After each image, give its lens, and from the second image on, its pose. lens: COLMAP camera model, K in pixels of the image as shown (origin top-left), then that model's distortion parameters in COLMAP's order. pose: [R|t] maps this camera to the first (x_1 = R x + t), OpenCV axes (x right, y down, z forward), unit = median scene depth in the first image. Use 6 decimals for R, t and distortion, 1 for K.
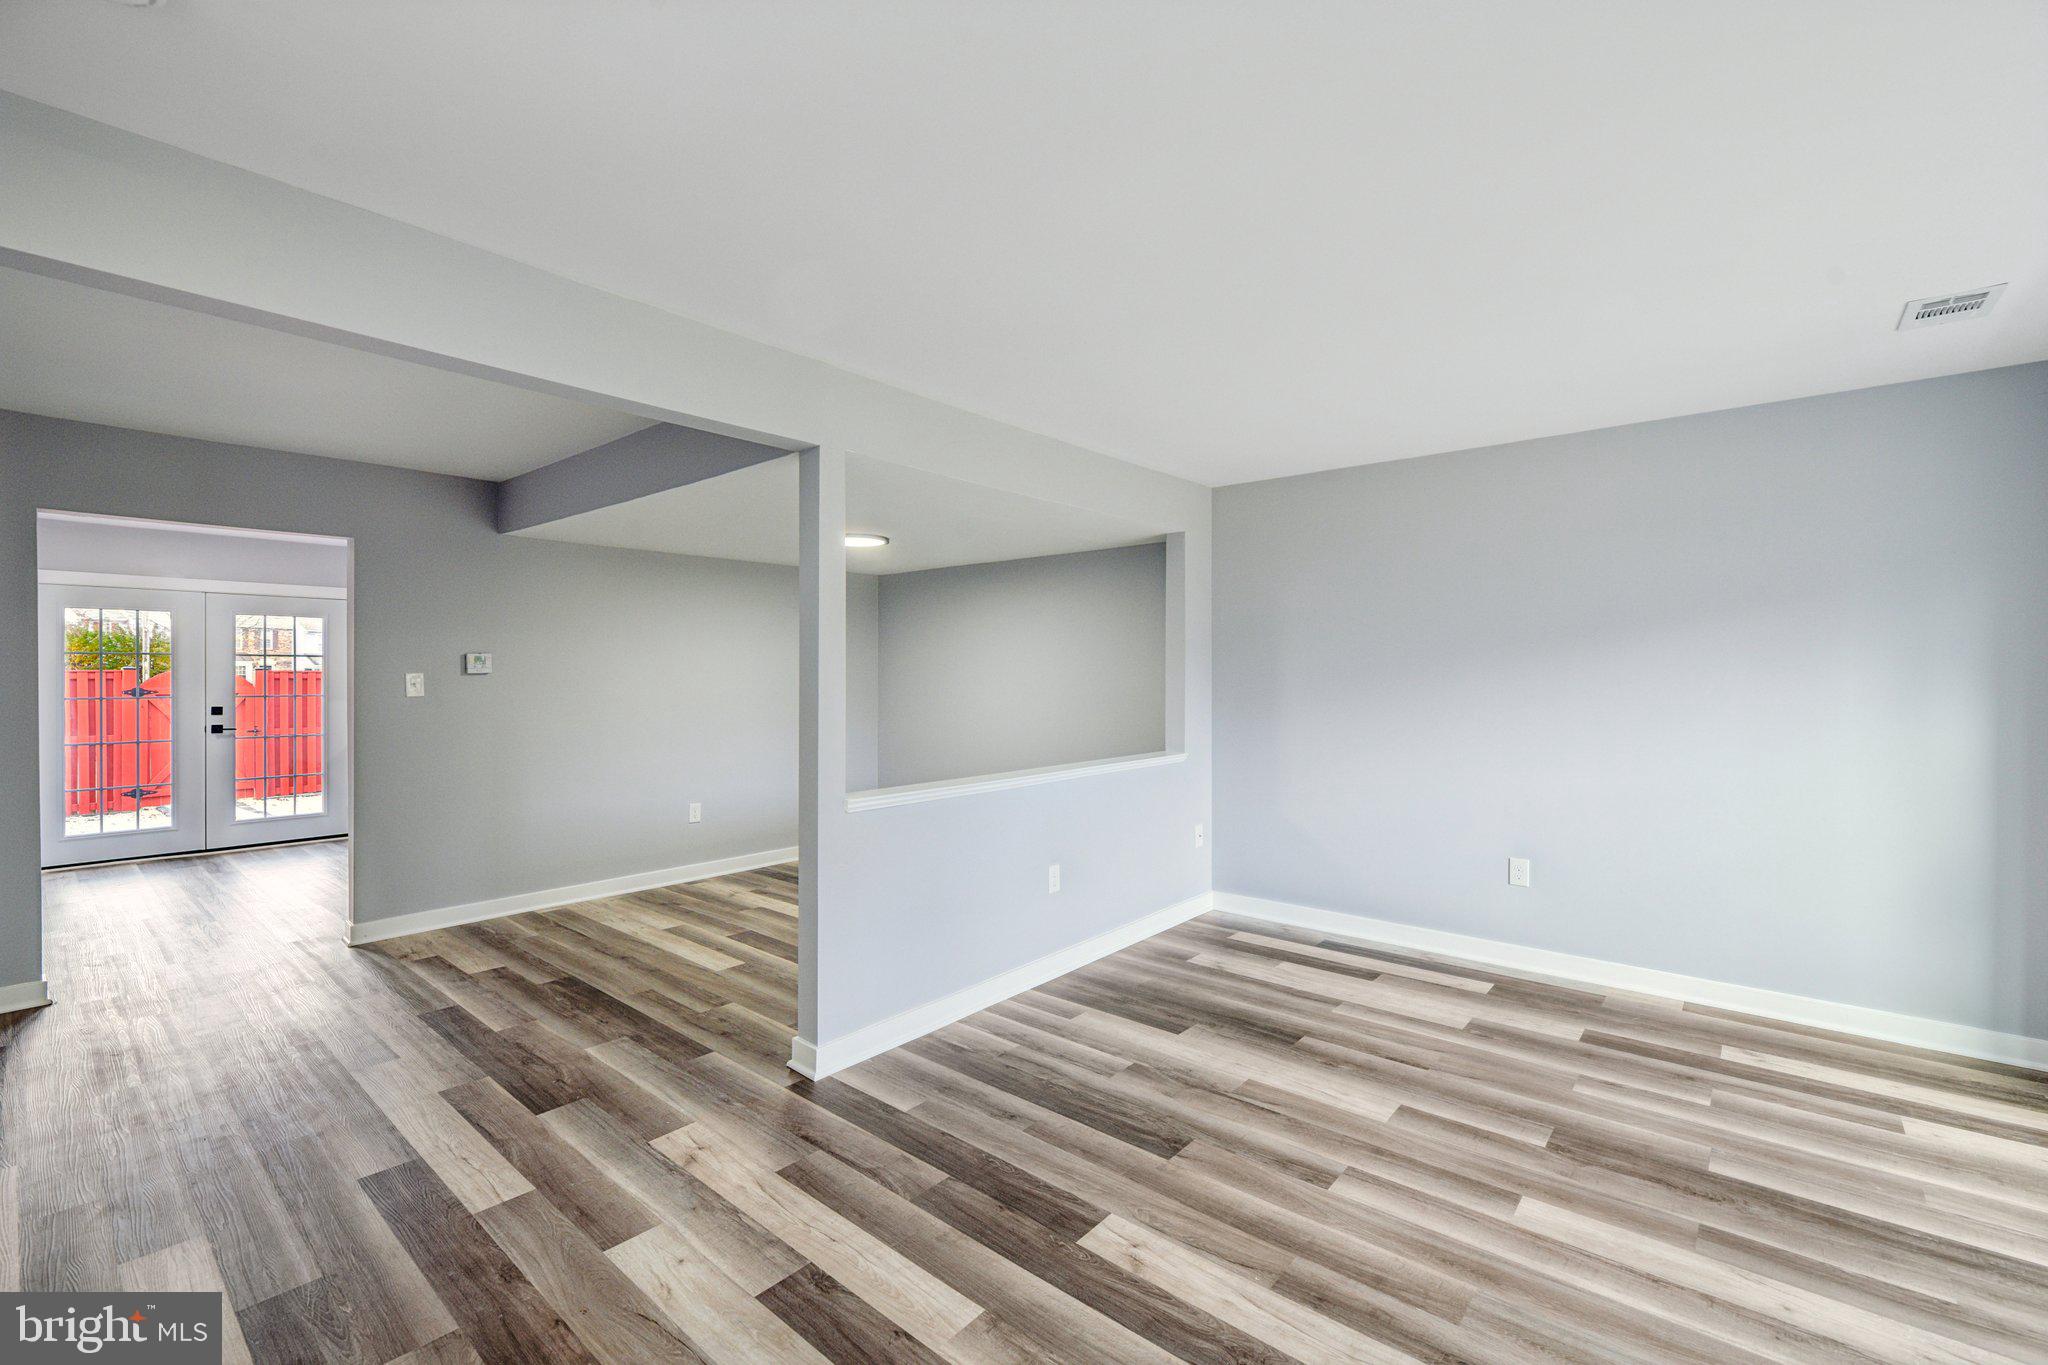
lens RADIAL K [[873.1, 0, 1015.4], [0, 873.1, 678.3], [0, 0, 1]] dist [0.000153, 0.000077]
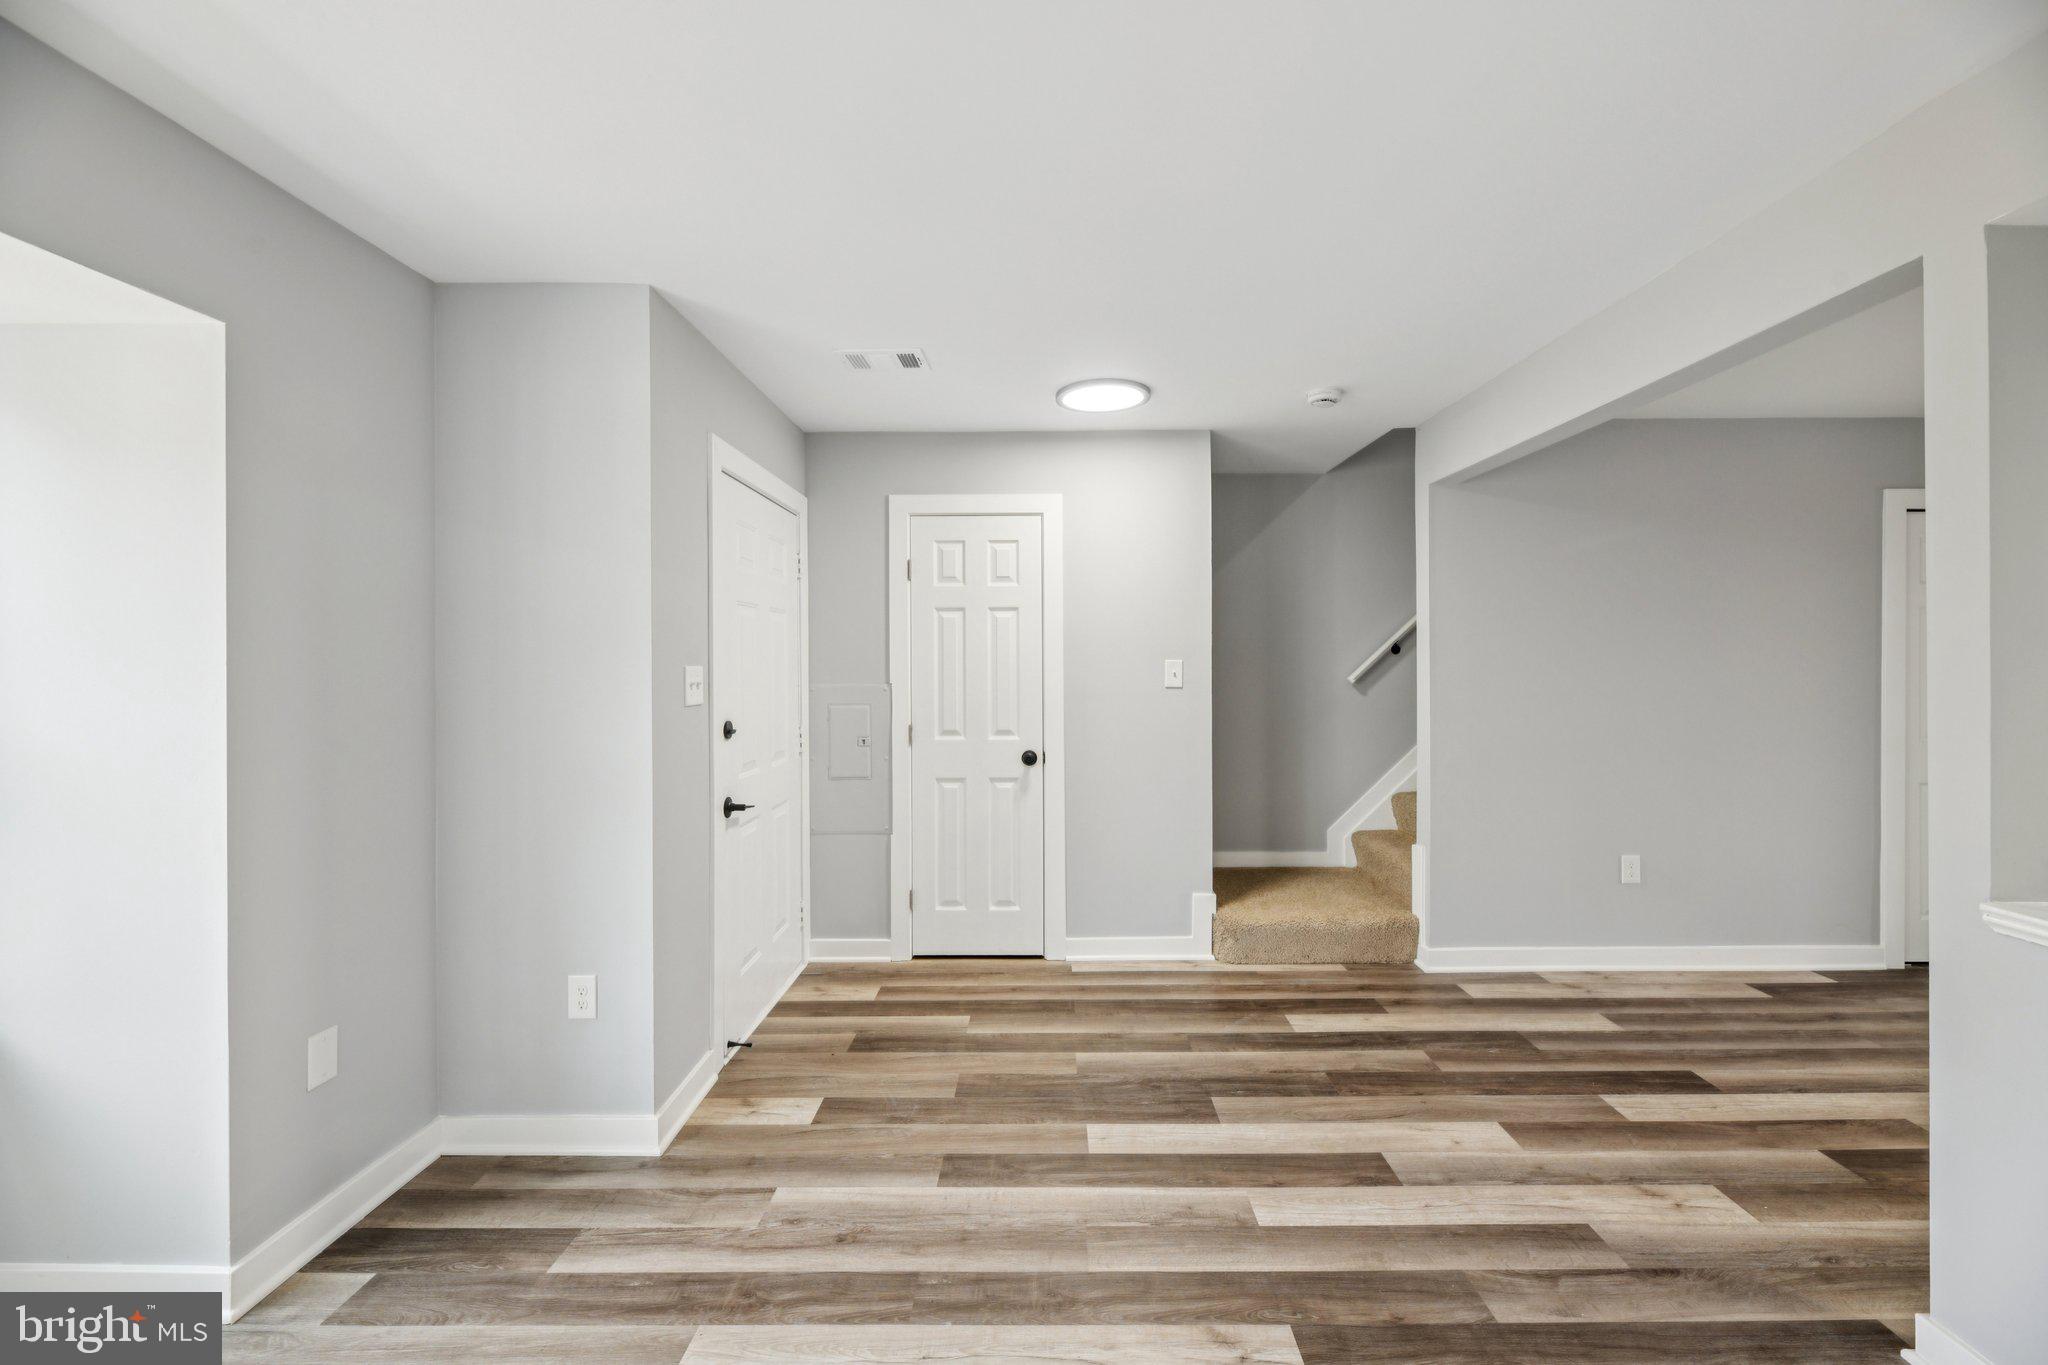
lens RADIAL K [[817.4, 0, 1024.6], [0, 817.4, 675.3], [0, 0, 1]] dist [0.008708, -0.002636]
pose [[-0.771933, 0.005615, -0.635680, 0.717406], [-0.002062, 0.999934, 0.011337, 0.014218], [0.635701, 0.010062, -0.771870, 1.354248]]
